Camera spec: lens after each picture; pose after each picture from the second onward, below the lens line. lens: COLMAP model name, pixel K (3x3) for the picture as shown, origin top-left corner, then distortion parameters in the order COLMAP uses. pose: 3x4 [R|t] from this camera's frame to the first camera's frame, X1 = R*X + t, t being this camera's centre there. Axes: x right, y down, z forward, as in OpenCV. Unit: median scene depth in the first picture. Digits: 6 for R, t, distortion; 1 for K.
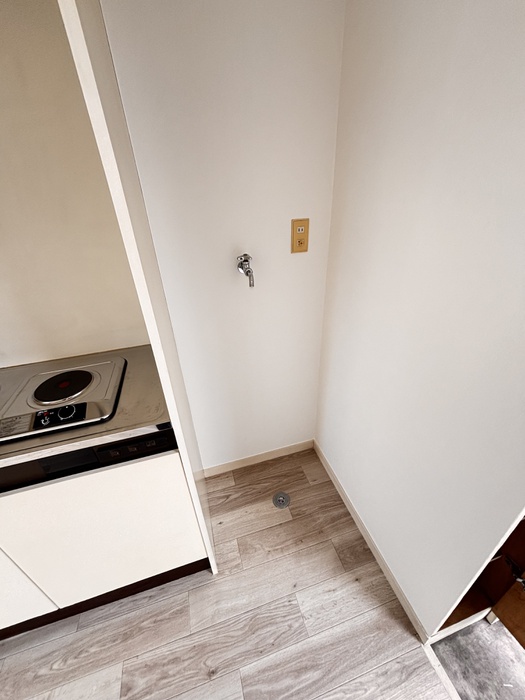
lens RADIAL K [[282.8, 0, 266.0], [0, 282.8, 348.9], [0, 0, 1]] dist [0.000606, -0.000524]
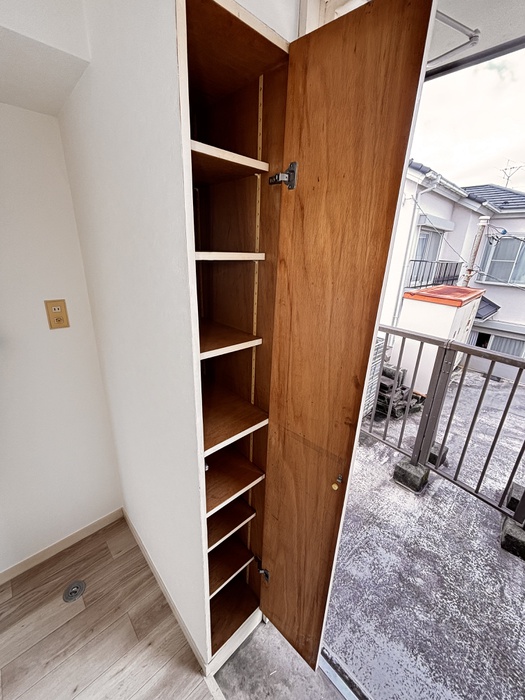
lens RADIAL K [[282.8, 0, 263.4], [0, 282.8, 346.2], [0, 0, 1]] dist [0.000606, -0.000524]
pose [[0.892577, -0.089221, 0.441980, 0.294442], [0.167726, 0.975585, -0.141784, 0.003433], [-0.418539, 0.200685, 0.885749, -0.227200]]
